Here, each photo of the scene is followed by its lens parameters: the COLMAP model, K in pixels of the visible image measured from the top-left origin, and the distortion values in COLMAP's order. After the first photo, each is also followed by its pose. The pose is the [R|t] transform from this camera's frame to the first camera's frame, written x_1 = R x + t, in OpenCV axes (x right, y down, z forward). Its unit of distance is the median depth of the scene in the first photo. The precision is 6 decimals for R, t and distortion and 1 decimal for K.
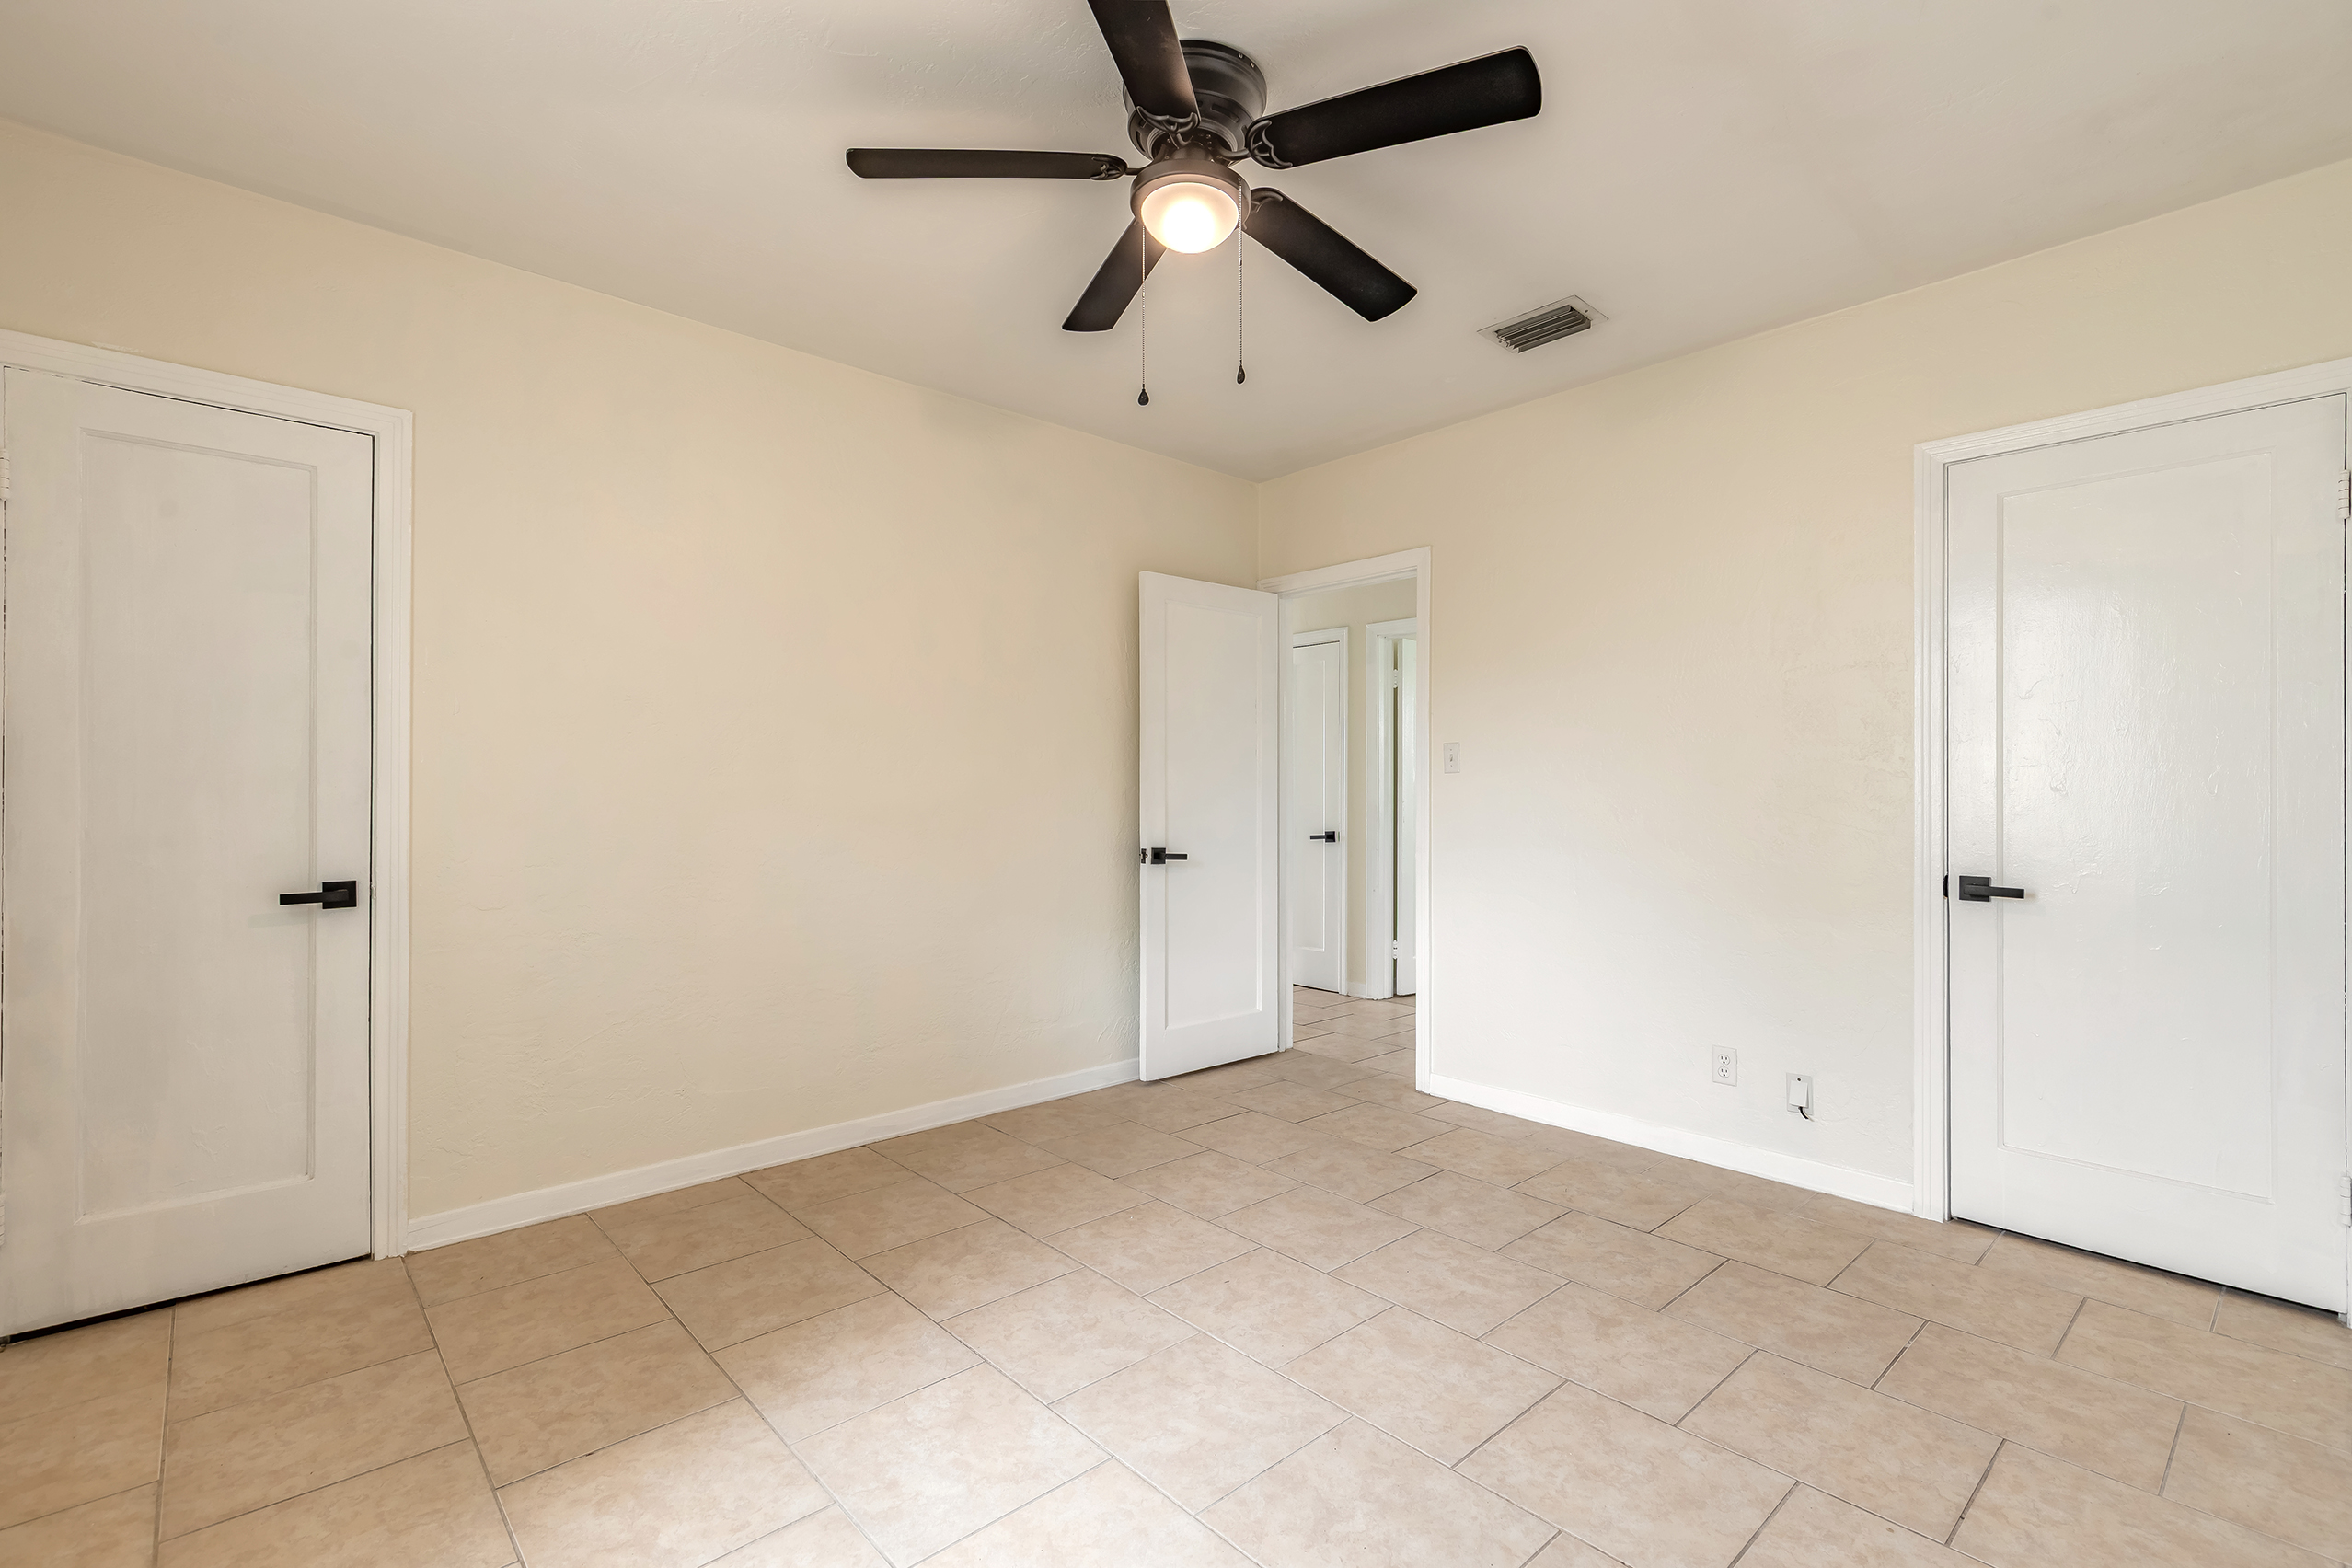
lens RADIAL K [[1060.0, 0, 1163.2], [0, 1060.0, 784.9], [0, 0, 1]] dist [0.008824, -0.001436]
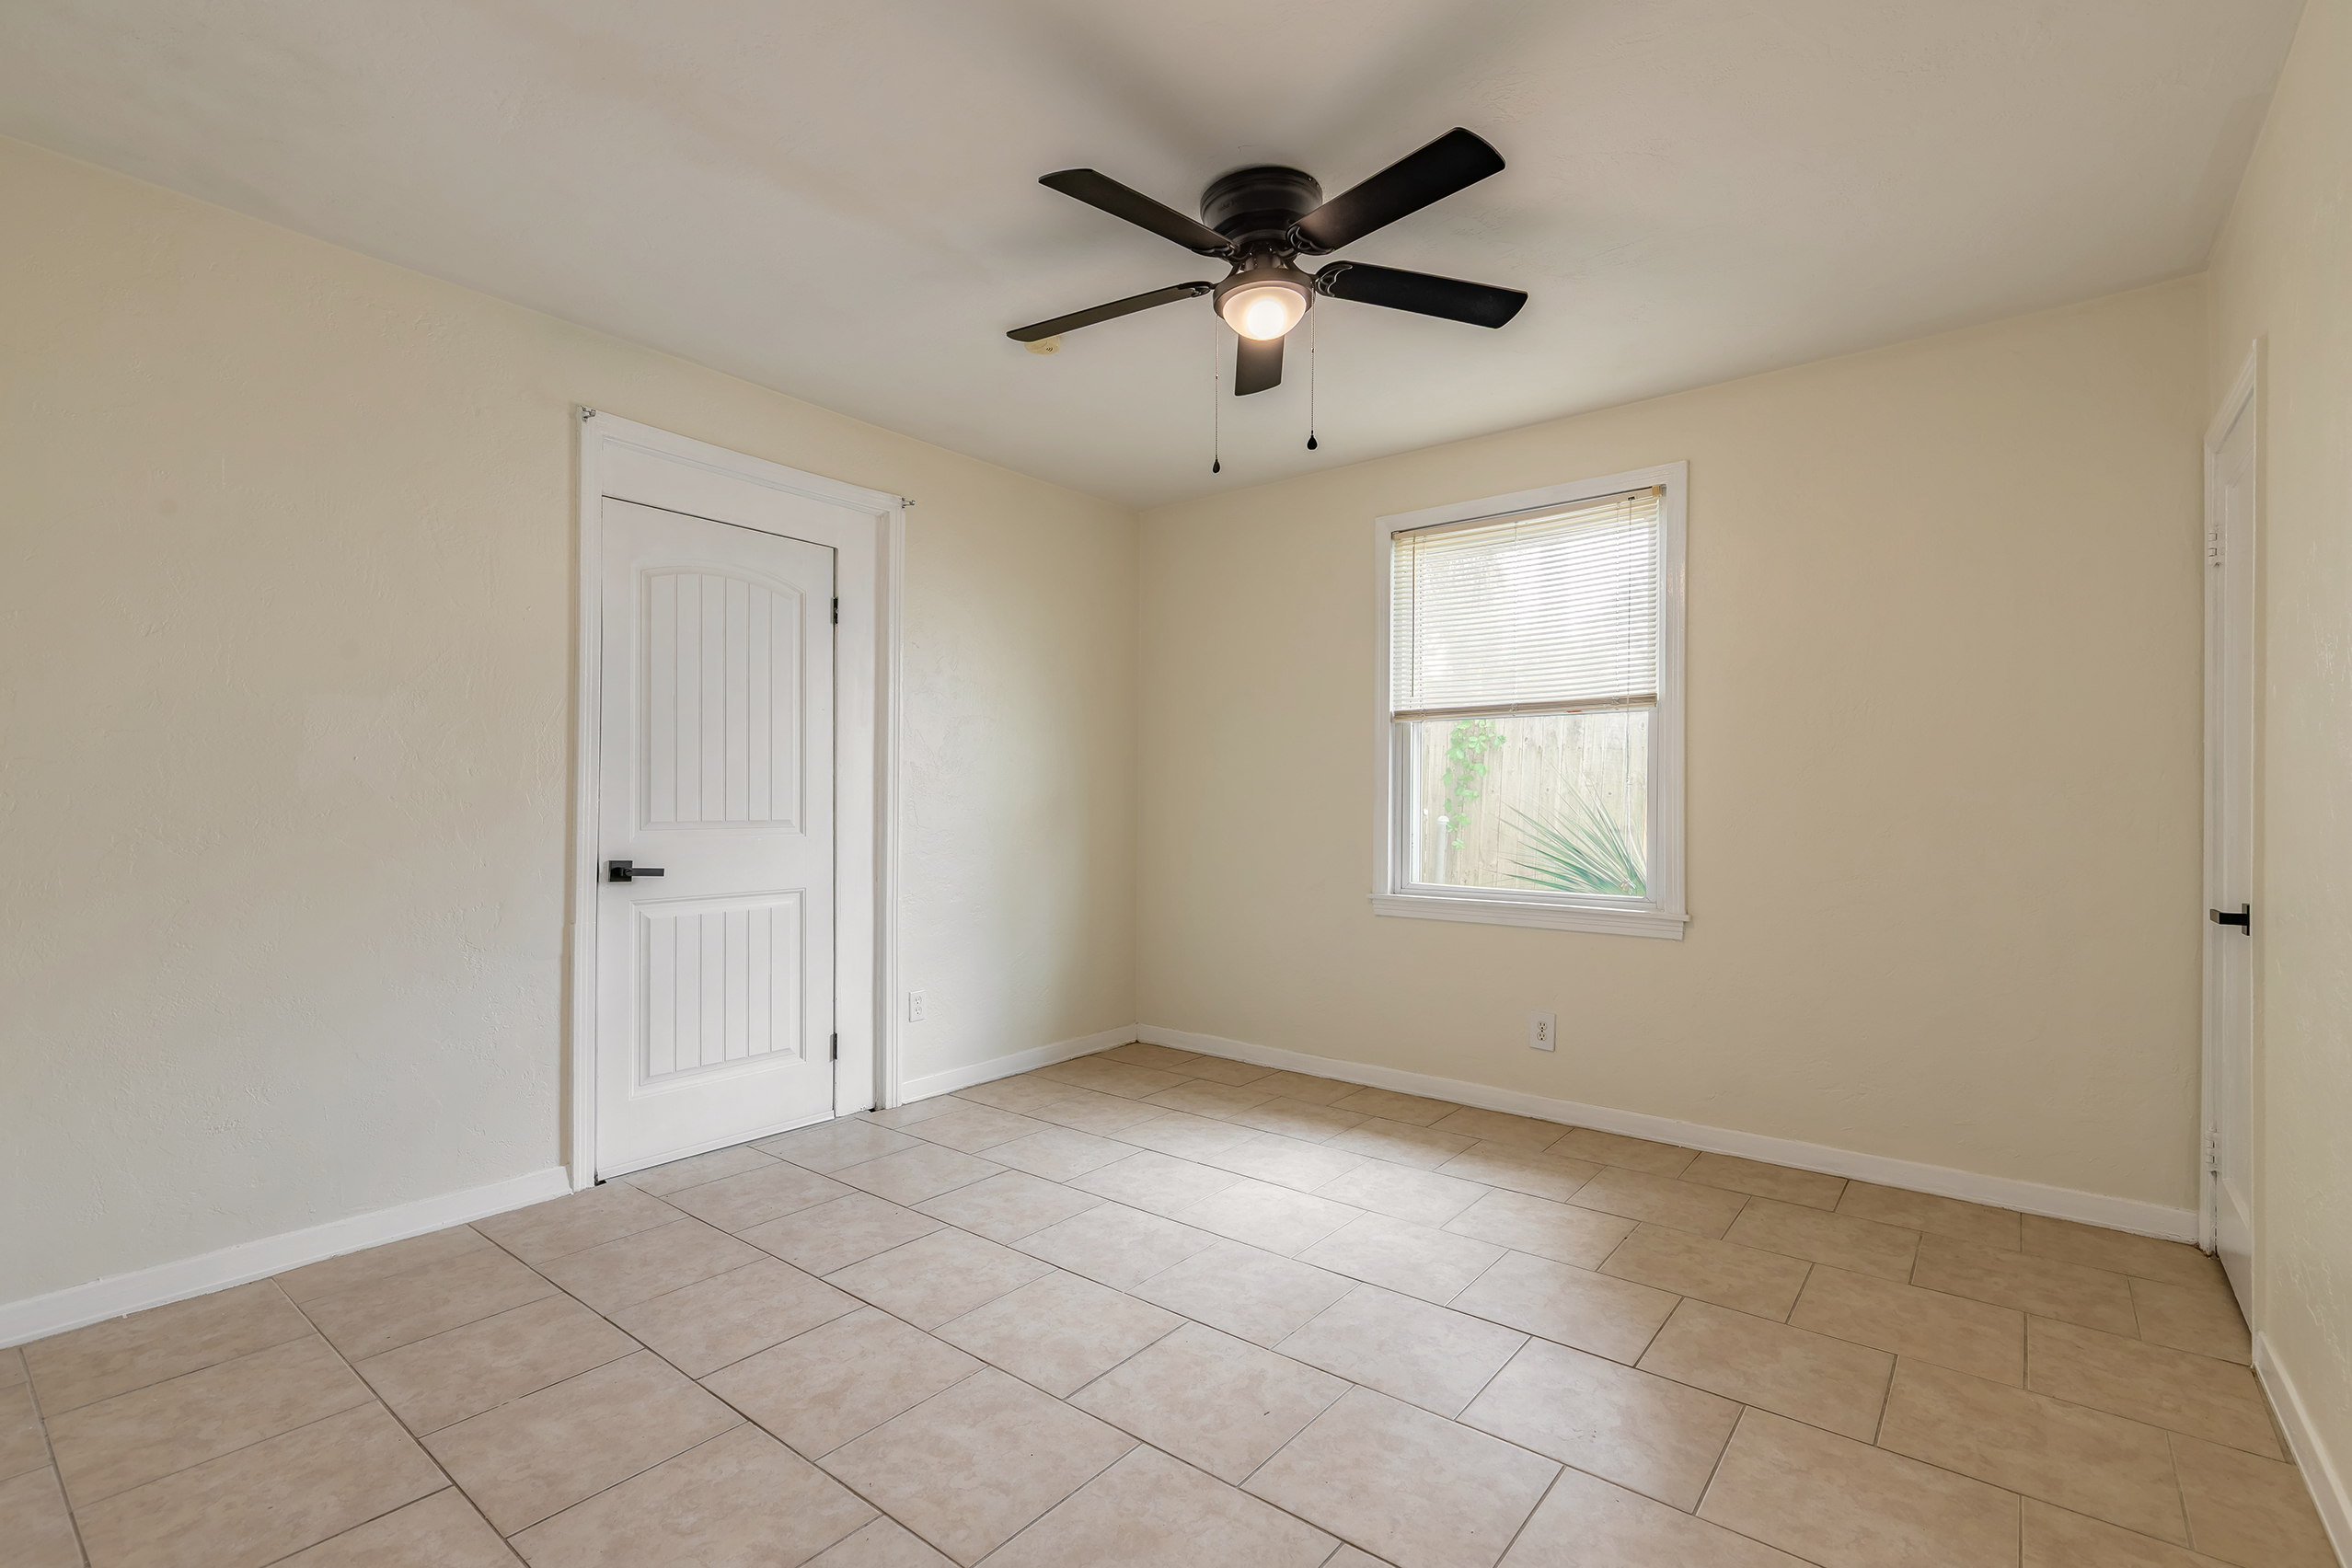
lens RADIAL K [[1060.0, 0, 1172.6], [0, 1060.0, 805.2], [0, 0, 1]] dist [0.008824, -0.001436]
pose [[-0.985193, -0.004870, -0.171379, 0.300214], [-0.004688, 0.999988, -0.001464, 0.015014], [0.171384, -0.000639, -0.985204, 1.984662]]
